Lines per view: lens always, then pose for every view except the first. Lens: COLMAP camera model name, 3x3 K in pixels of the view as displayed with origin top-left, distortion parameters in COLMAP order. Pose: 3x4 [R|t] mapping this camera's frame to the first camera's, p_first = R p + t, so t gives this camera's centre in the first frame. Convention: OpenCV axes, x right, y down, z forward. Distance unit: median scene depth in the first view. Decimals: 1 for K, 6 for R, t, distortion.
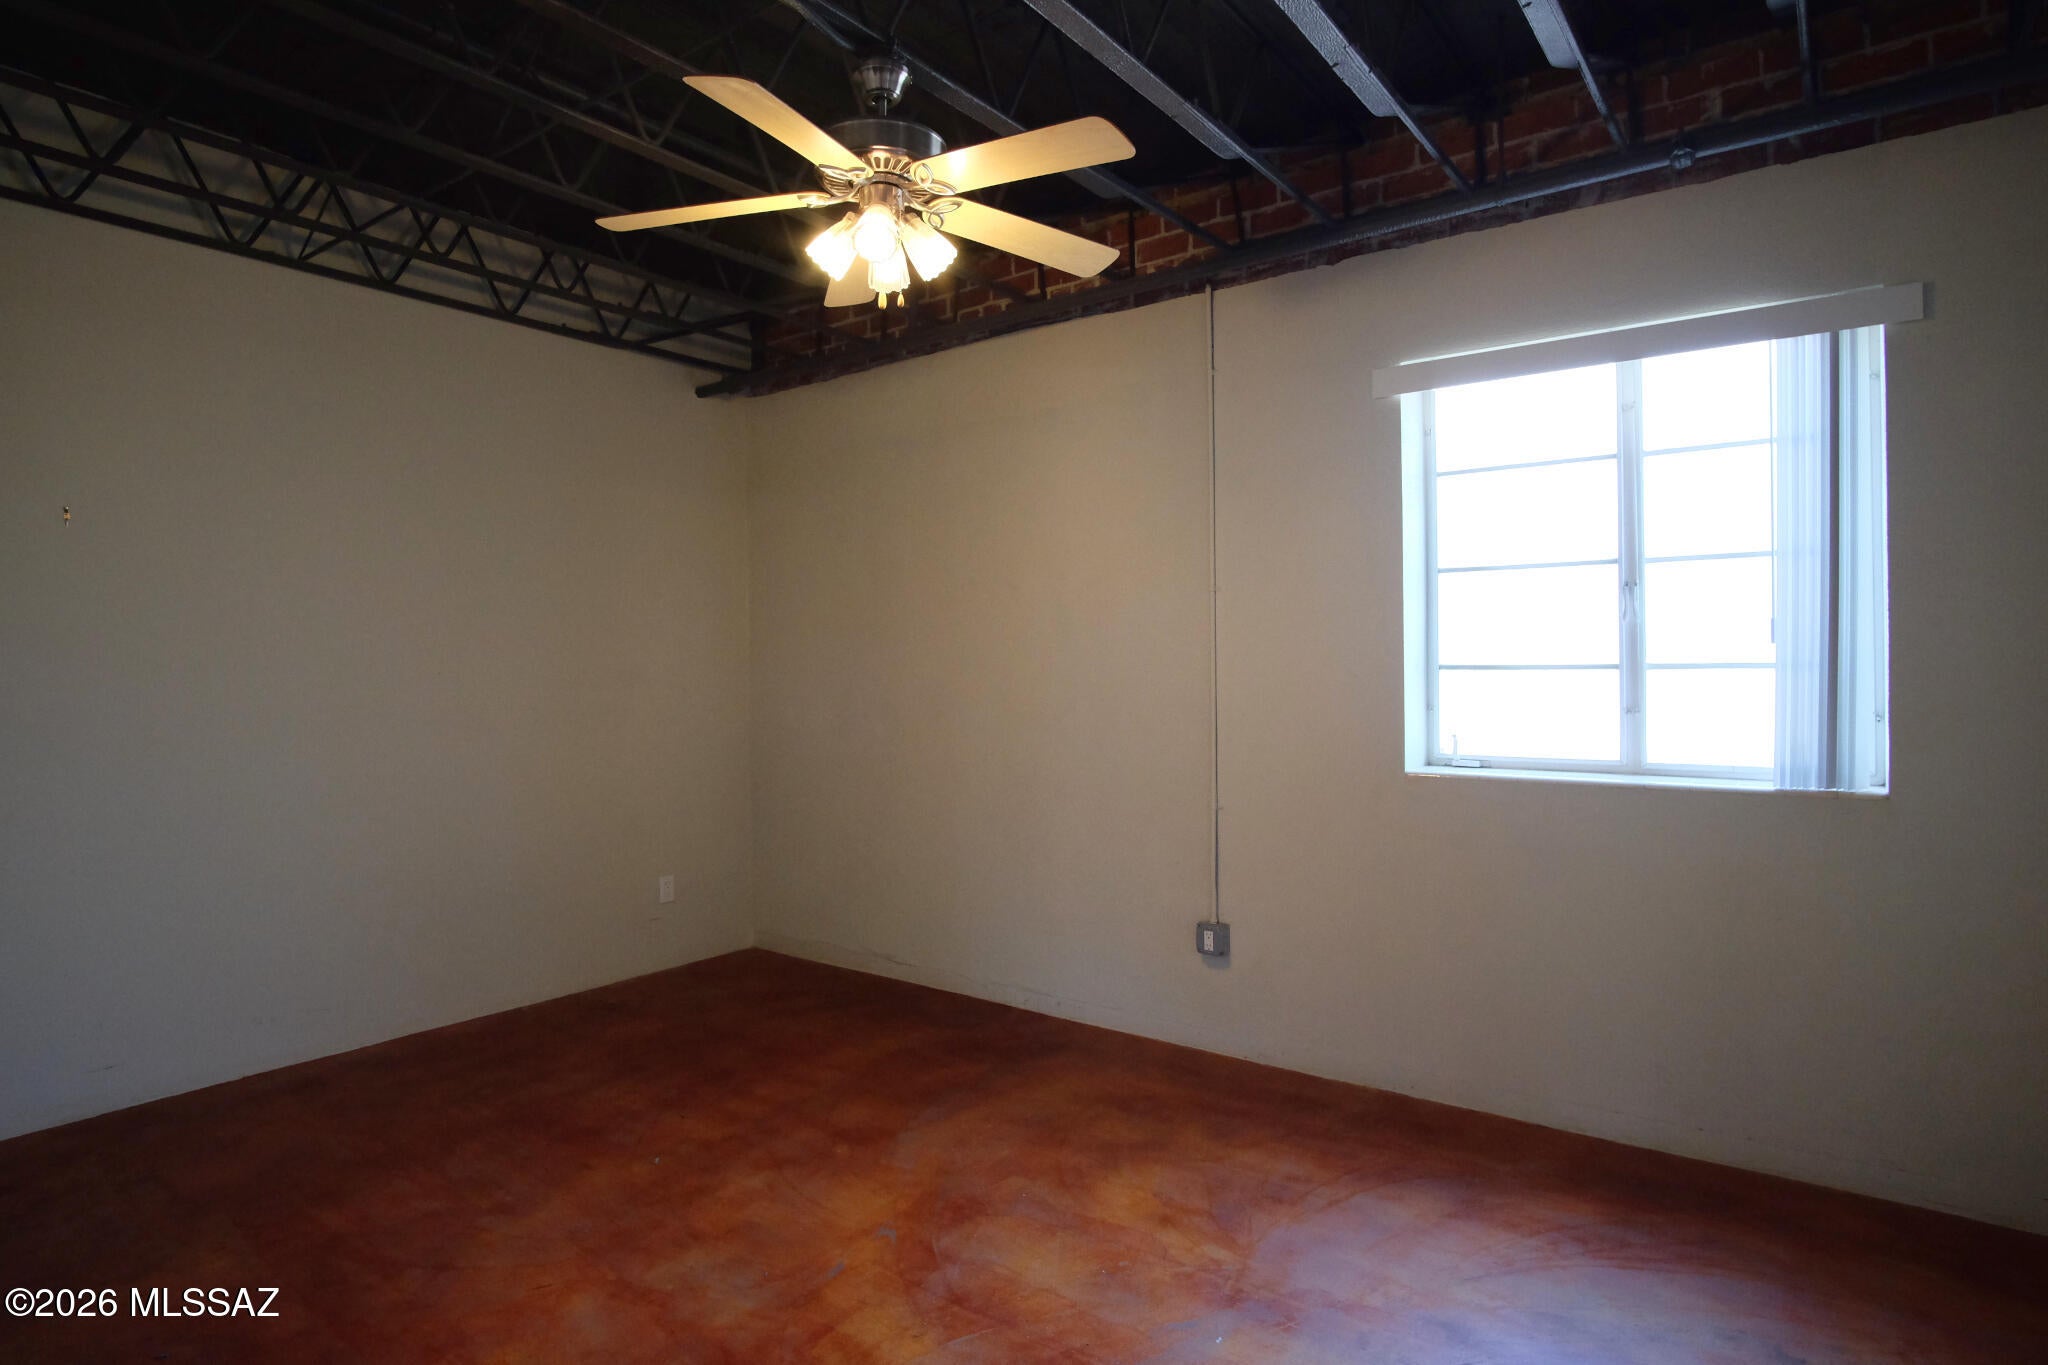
lens RADIAL K [[1095.8, 0, 1043.1], [0, 1095.8, 687.4], [0, 0, 1]] dist [-0.033944, 0.004812]
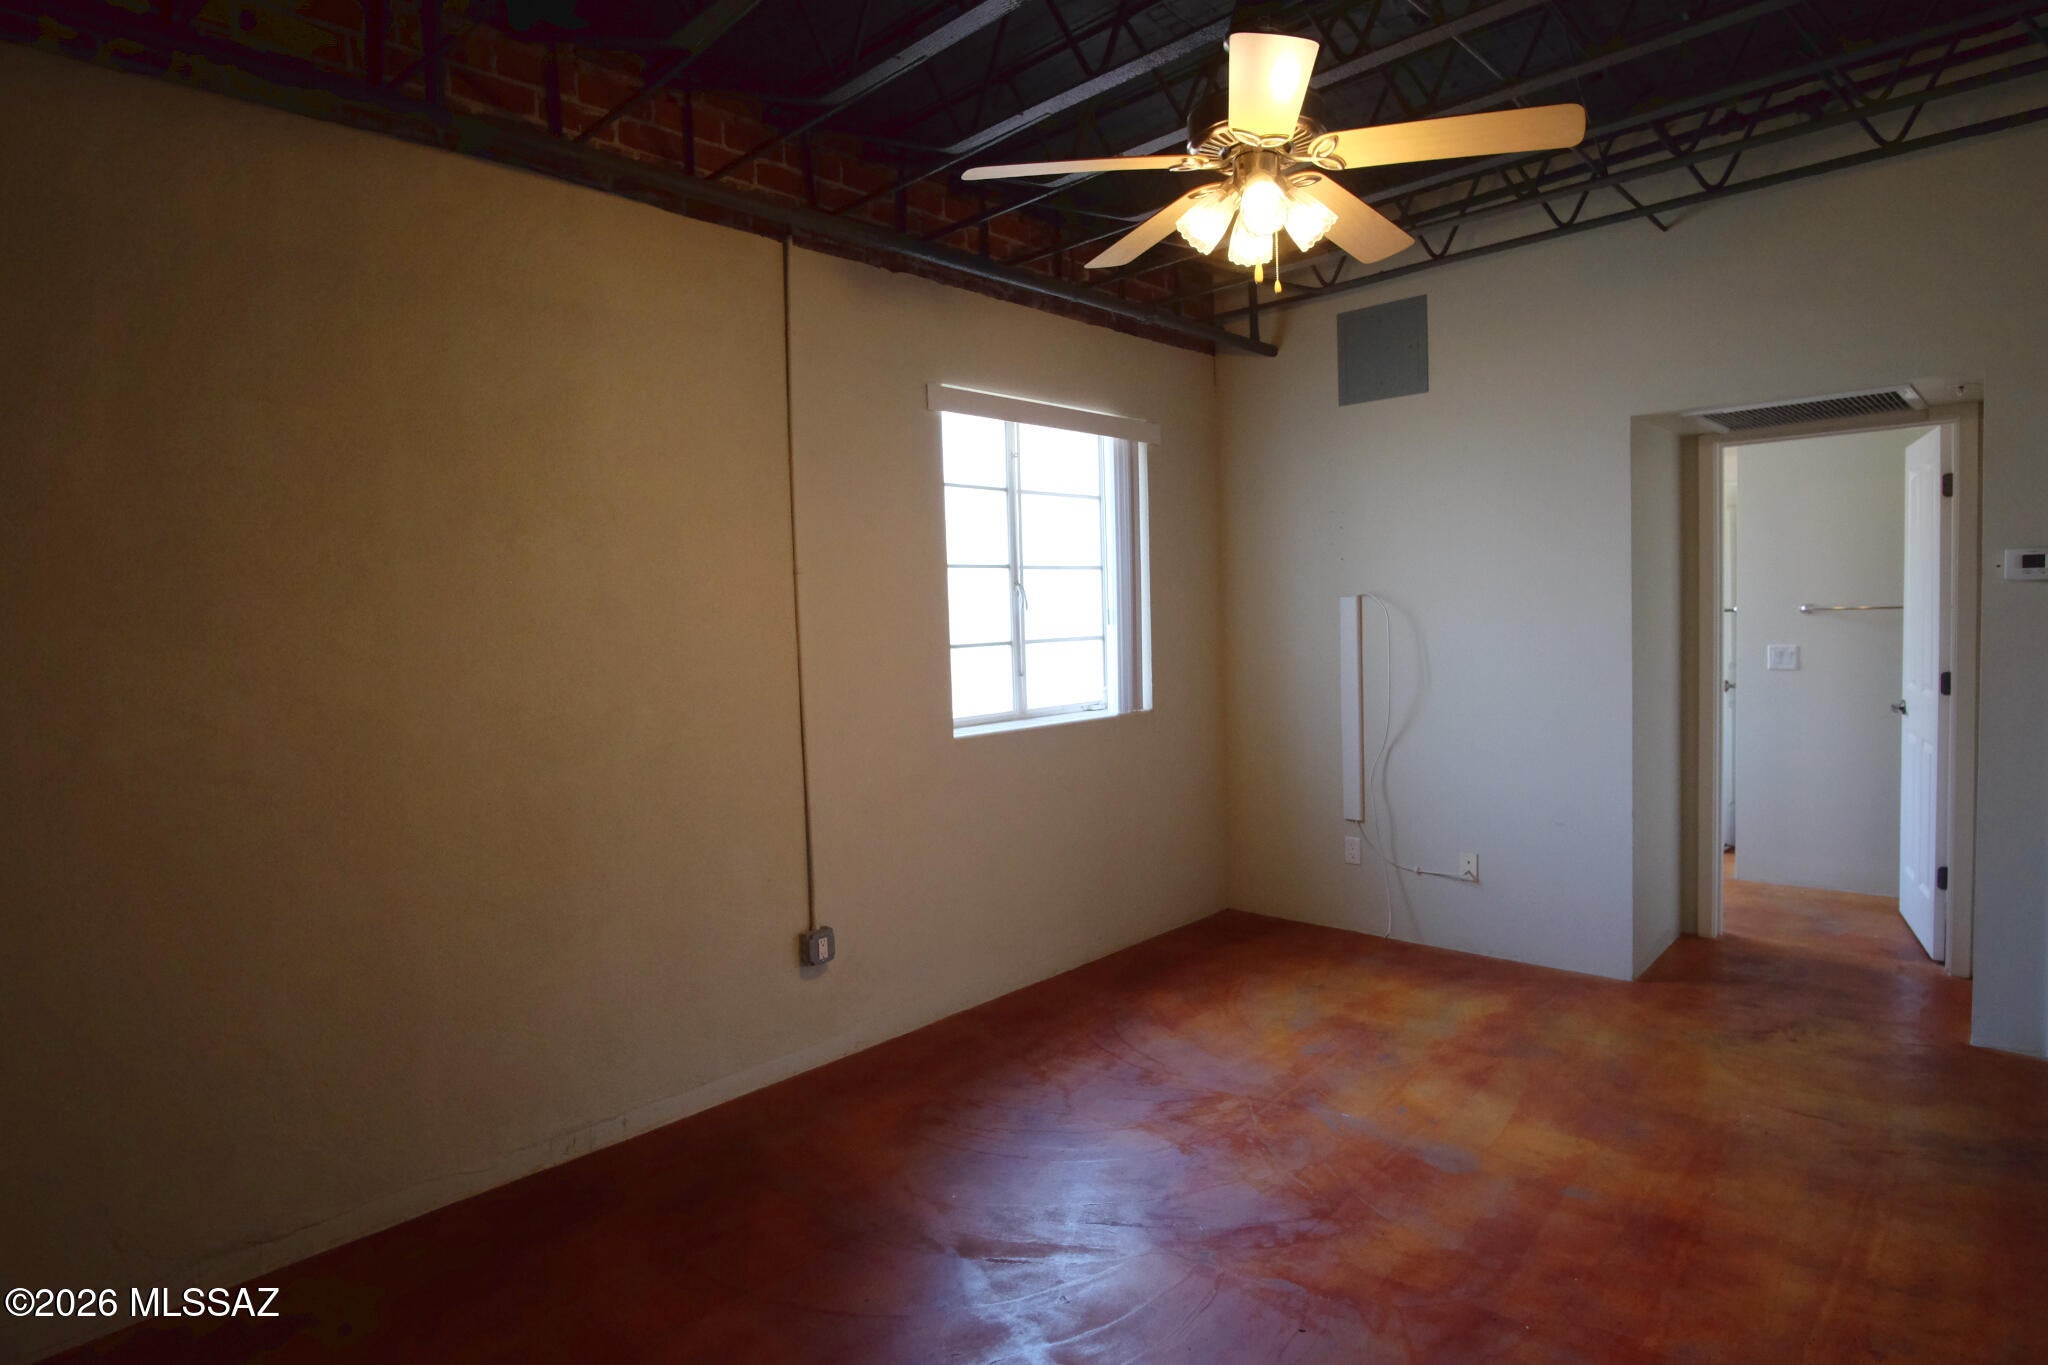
lens RADIAL K [[1095.8, 0, 1019.0], [0, 1095.8, 680.9], [0, 0, 1]] dist [-0.033944, 0.004812]
pose [[0.120897, -0.060914, 0.990794, -1.020450], [0.045299, 0.997414, 0.055793, -0.057037], [-0.991631, 0.038137, 0.123344, 0.977913]]
